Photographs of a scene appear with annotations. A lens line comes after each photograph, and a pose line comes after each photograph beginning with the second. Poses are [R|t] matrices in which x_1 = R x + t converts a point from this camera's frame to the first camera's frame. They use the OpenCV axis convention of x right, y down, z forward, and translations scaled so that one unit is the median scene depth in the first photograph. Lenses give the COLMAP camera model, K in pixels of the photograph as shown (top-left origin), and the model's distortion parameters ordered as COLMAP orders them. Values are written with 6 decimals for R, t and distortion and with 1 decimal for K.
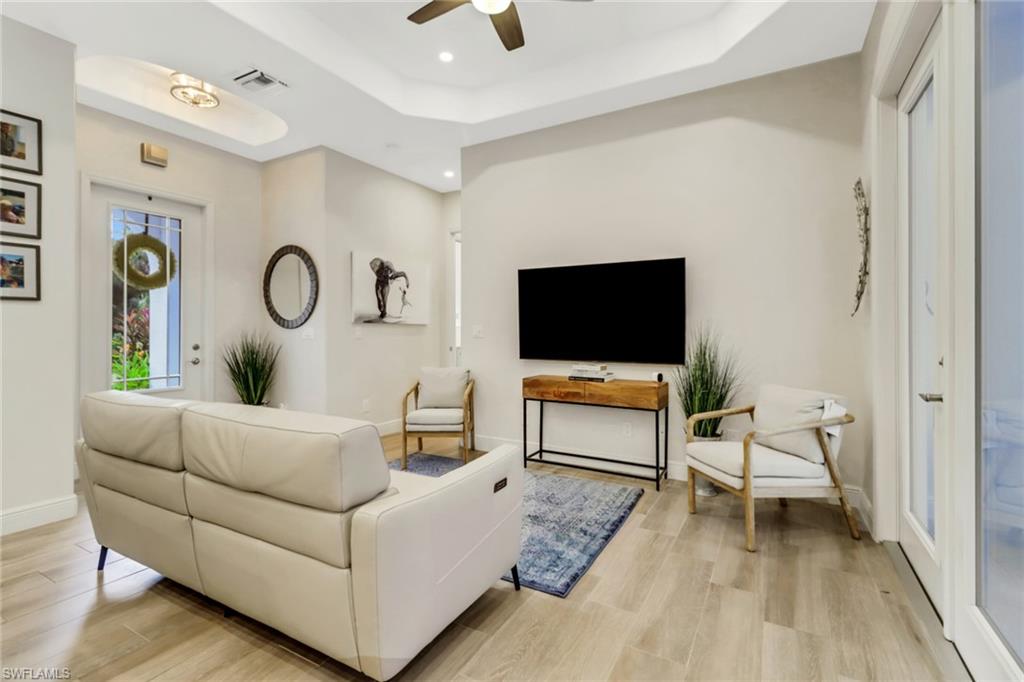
lens RADIAL K [[479.5, 0, 508.9], [0, 479.5, 328.7], [0, 0, 1]] dist [0.029538, -0.016634]
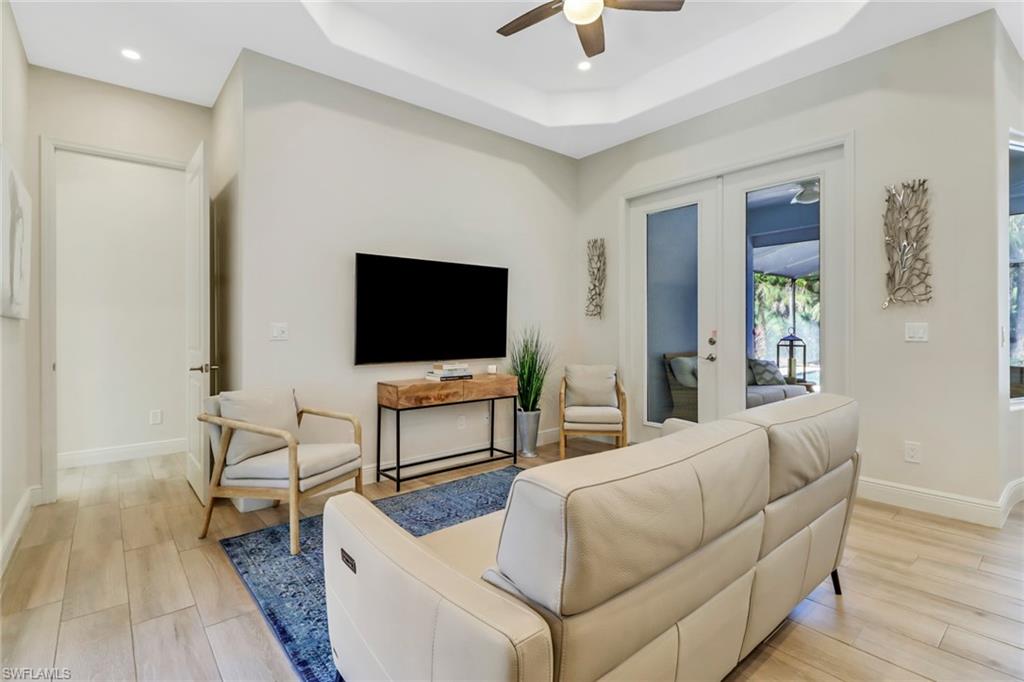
lens RADIAL K [[479.5, 0, 508.9], [0, 479.5, 328.7], [0, 0, 1]] dist [0.029538, -0.016634]
pose [[0.350070, 0.000144, 0.936723, -0.675016], [0.003464, 0.999993, -0.001448, 0.004696], [-0.936717, 0.003751, 0.350067, 0.507799]]
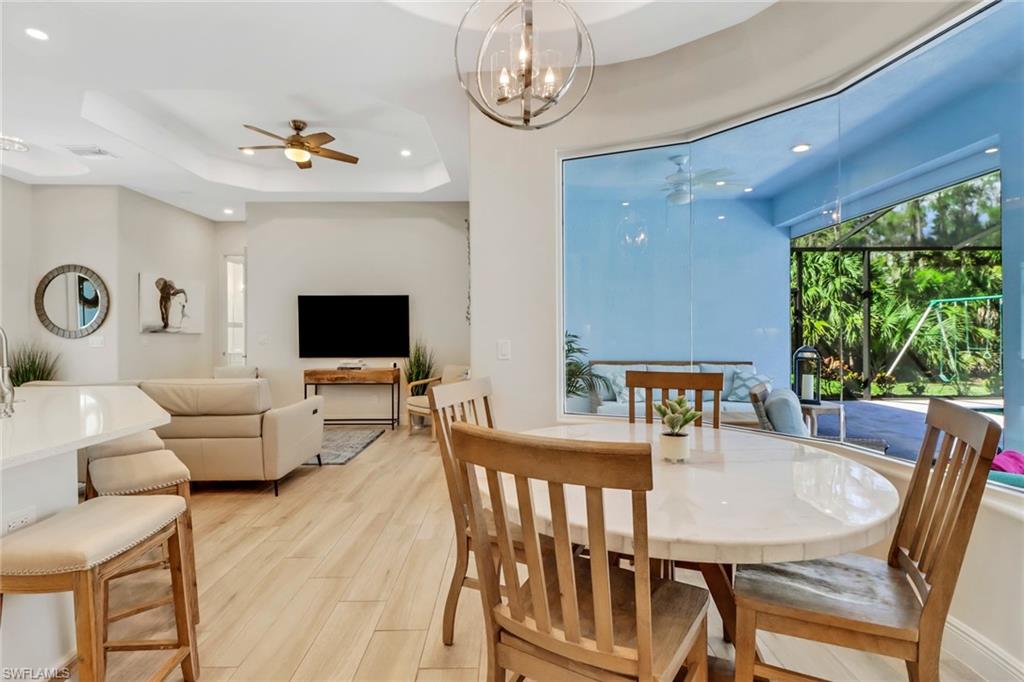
lens RADIAL K [[479.5, 0, 508.9], [0, 479.5, 328.7], [0, 0, 1]] dist [0.029538, -0.016634]
pose [[0.871382, -0.000371, 0.490604, -0.146742], [0.004818, 0.999958, -0.007802, -0.010803], [-0.490581, 0.009162, 0.871348, -0.596260]]
